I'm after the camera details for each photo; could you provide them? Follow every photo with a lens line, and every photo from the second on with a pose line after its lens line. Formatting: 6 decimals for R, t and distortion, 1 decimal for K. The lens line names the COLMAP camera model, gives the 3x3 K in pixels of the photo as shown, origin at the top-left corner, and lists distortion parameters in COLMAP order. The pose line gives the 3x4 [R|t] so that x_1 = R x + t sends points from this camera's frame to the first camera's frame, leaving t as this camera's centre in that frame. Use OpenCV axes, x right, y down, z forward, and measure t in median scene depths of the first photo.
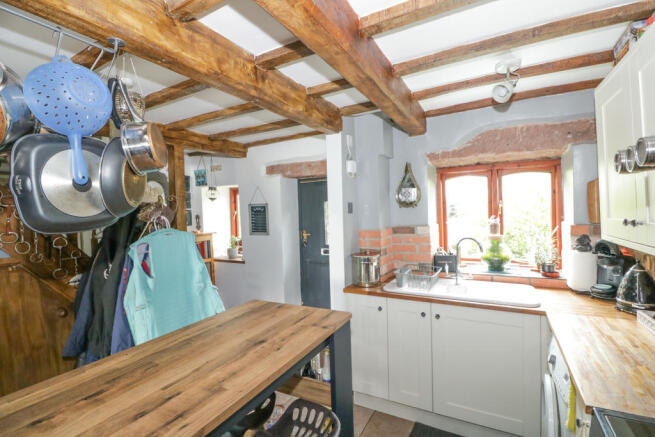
lens RADIAL K [[304.7, 0, 328.5], [0, 304.7, 213.4], [0, 0, 1]] dist [-0.010710, -0.004331]
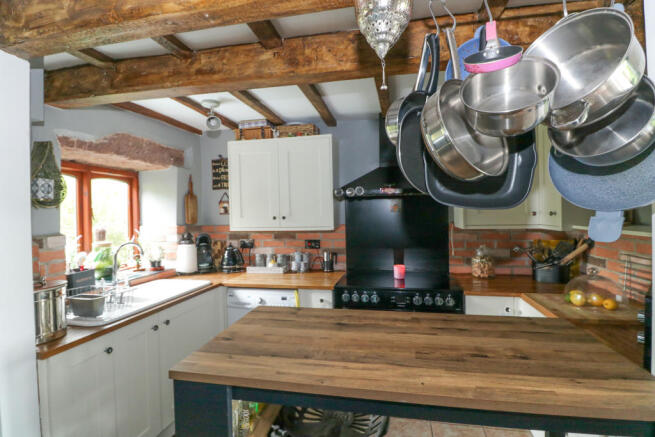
lens RADIAL K [[304.7, 0, 336.8], [0, 304.7, 212.7], [0, 0, 1]] dist [-0.010710, -0.004331]
pose [[-0.298919, 0.032514, 0.953725, -1.279051], [0.039763, 0.998976, -0.021594, 0.064694], [-0.953450, 0.031468, -0.299905, 1.365063]]
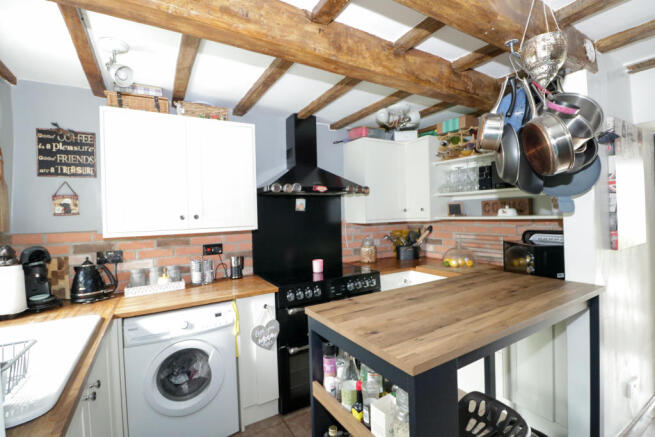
lens RADIAL K [[304.7, 0, 332.4], [0, 304.7, 216.2], [0, 0, 1]] dist [-0.010710, -0.004331]
pose [[-0.862680, 0.056538, 0.502580, -0.590613], [0.065871, 0.997828, 0.000817, 0.085761], [-0.501442, 0.033810, -0.864530, 2.241954]]
